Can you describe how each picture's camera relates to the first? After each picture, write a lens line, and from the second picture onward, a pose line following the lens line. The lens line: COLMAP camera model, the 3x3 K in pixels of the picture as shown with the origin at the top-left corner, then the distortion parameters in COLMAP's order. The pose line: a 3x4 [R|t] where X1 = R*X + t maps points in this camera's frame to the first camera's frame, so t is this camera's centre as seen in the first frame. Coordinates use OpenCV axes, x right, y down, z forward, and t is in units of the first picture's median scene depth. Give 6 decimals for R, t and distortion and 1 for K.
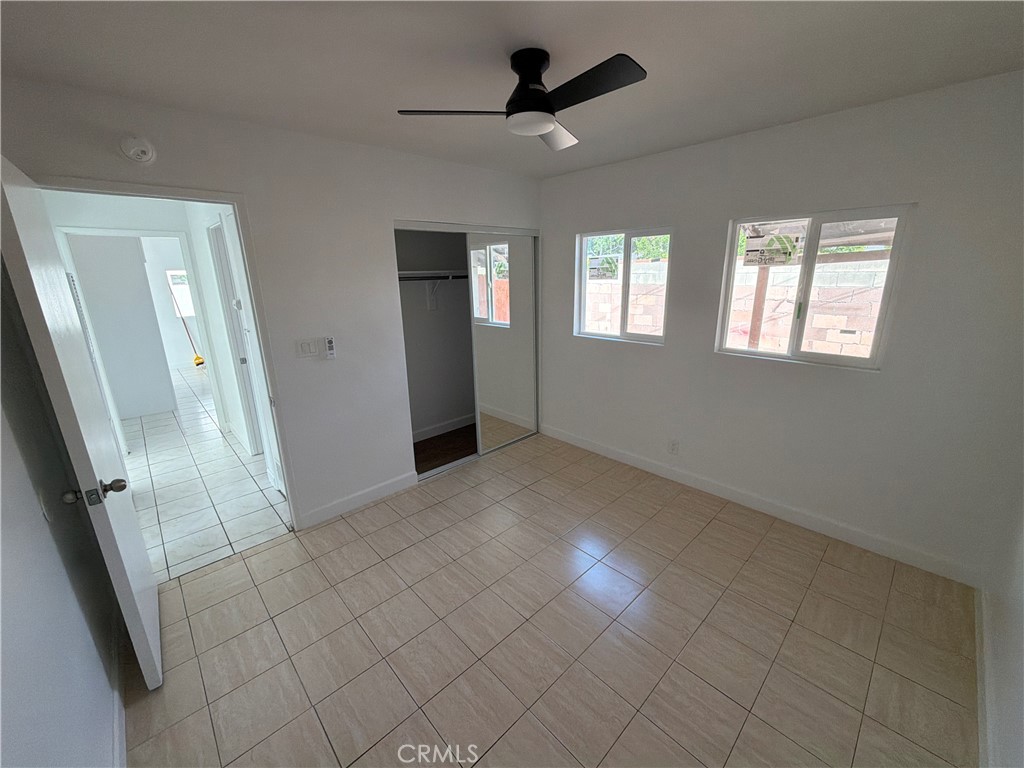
lens RADIAL K [[409.1, 0, 514.1], [0, 409.1, 385.4], [0, 0, 1]] dist [-0.000005, -0.000113]
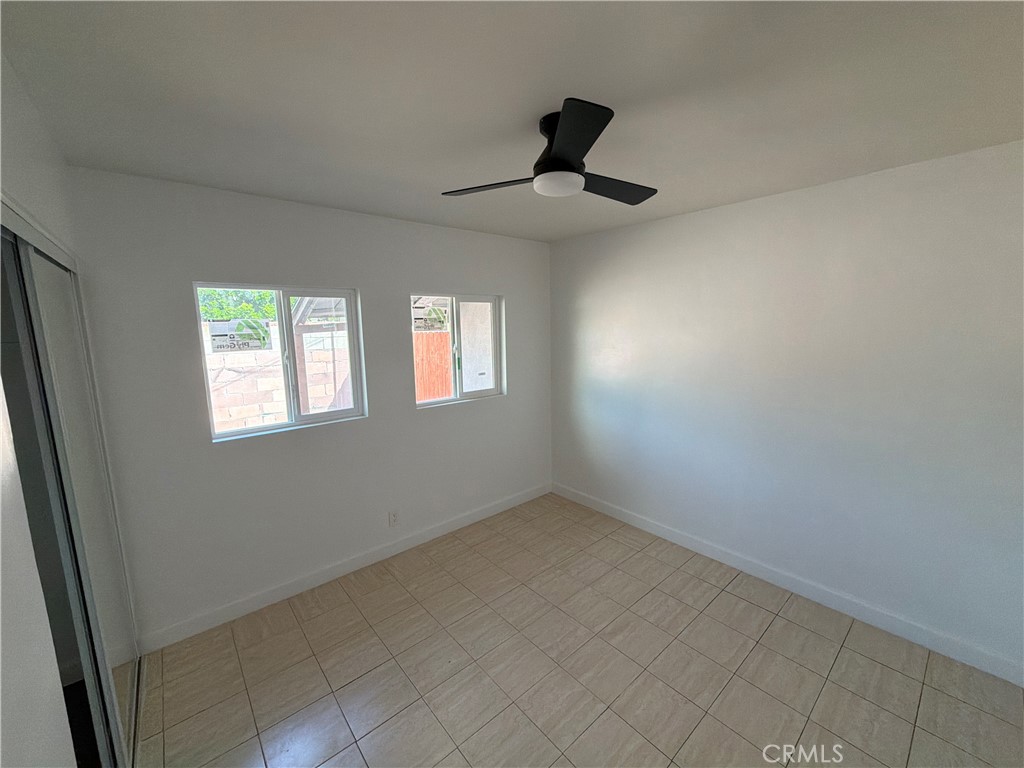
lens RADIAL K [[409.1, 0, 514.1], [0, 409.1, 385.4], [0, 0, 1]] dist [-0.000005, -0.000113]
pose [[0.045706, -0.127157, 0.990829, -0.482974], [0.286124, 0.951976, 0.108972, -0.161535], [-0.957102, 0.278519, 0.079893, 0.572280]]
